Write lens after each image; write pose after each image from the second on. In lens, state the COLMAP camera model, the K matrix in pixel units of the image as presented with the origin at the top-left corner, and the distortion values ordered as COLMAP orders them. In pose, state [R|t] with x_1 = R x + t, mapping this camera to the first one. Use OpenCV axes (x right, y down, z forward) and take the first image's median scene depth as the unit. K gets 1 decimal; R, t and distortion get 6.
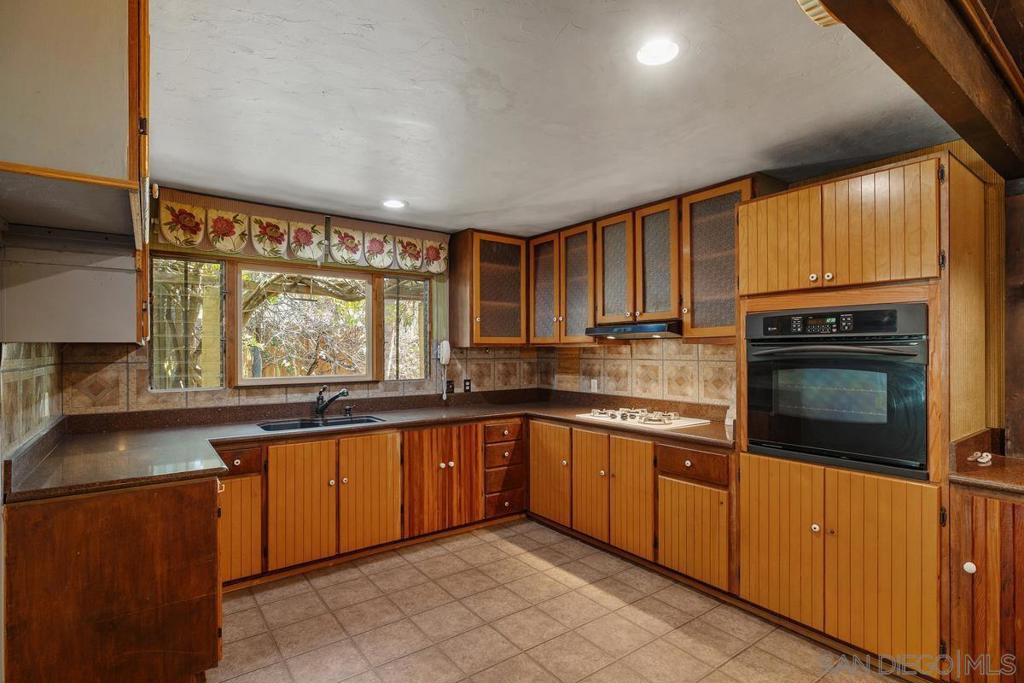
lens RADIAL K [[502.2, 0, 513.7], [0, 502.2, 348.7], [0, 0, 1]] dist [-0.000680, 0.000081]
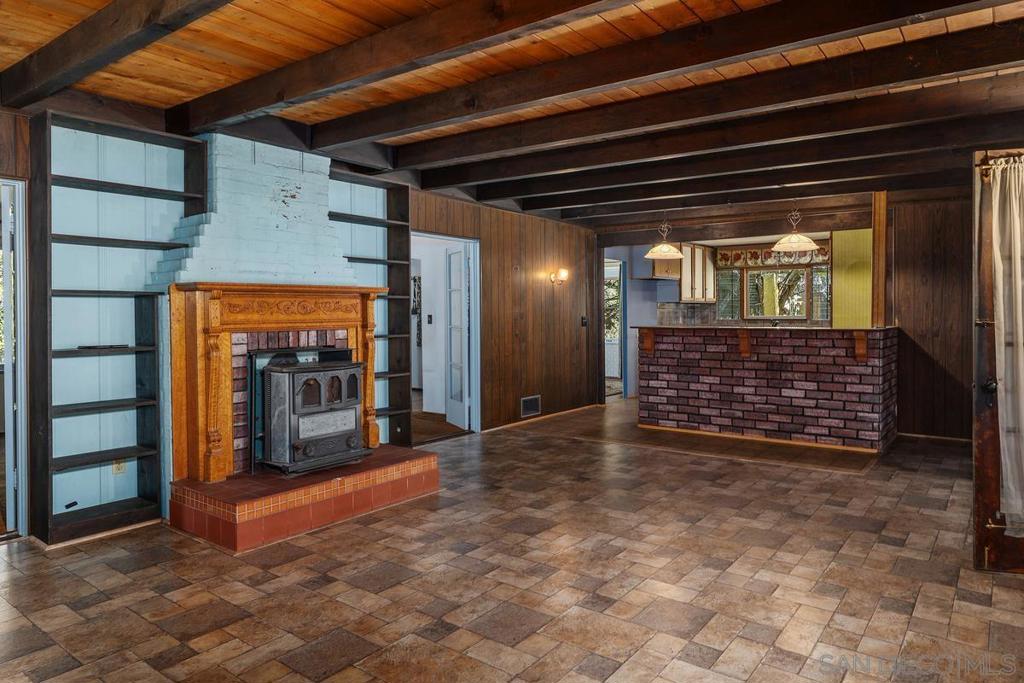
lens RADIAL K [[643.4, 0, 514.7], [0, 643.4, 313.3], [0, 0, 1]] dist [0.001967, 0.001164]
pose [[0.280569, 0.002436, -0.959831, 2.069167], [0.008346, 0.999953, 0.004977, 0.019231], [0.959798, -0.009407, 0.280535, -0.933094]]
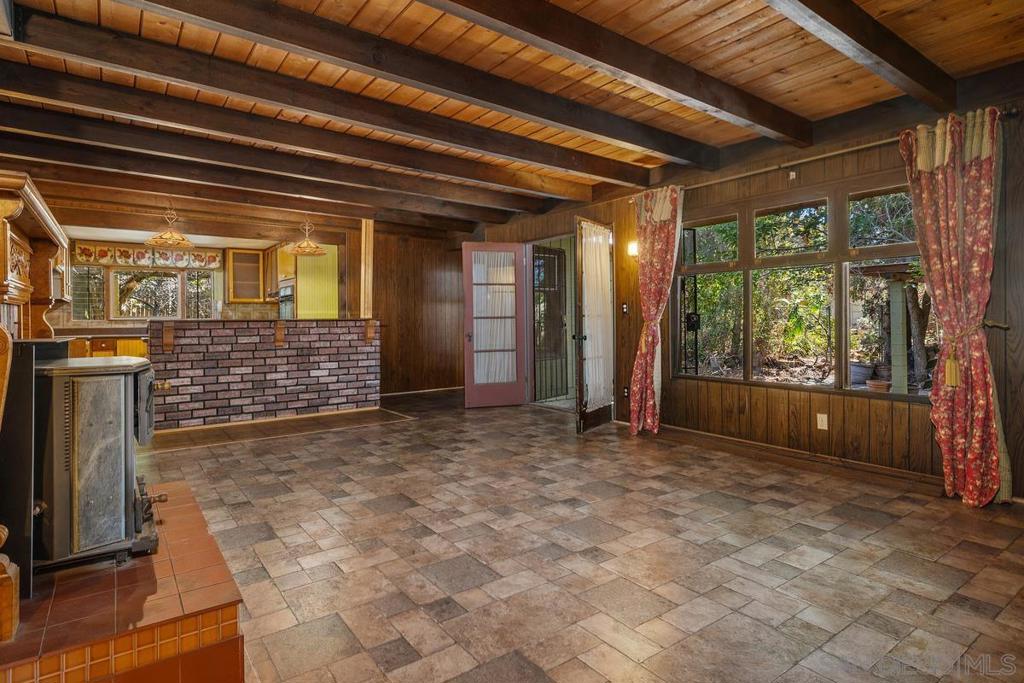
lens RADIAL K [[555.3, 0, 514.5], [0, 555.3, 319.0], [0, 0, 1]] dist [-0.003190, -0.000467]
pose [[0.999956, -0.007324, -0.005889, 1.285183], [0.007339, 0.999970, 0.002444, 0.072817], [0.005870, -0.002487, 0.999980, -1.502075]]
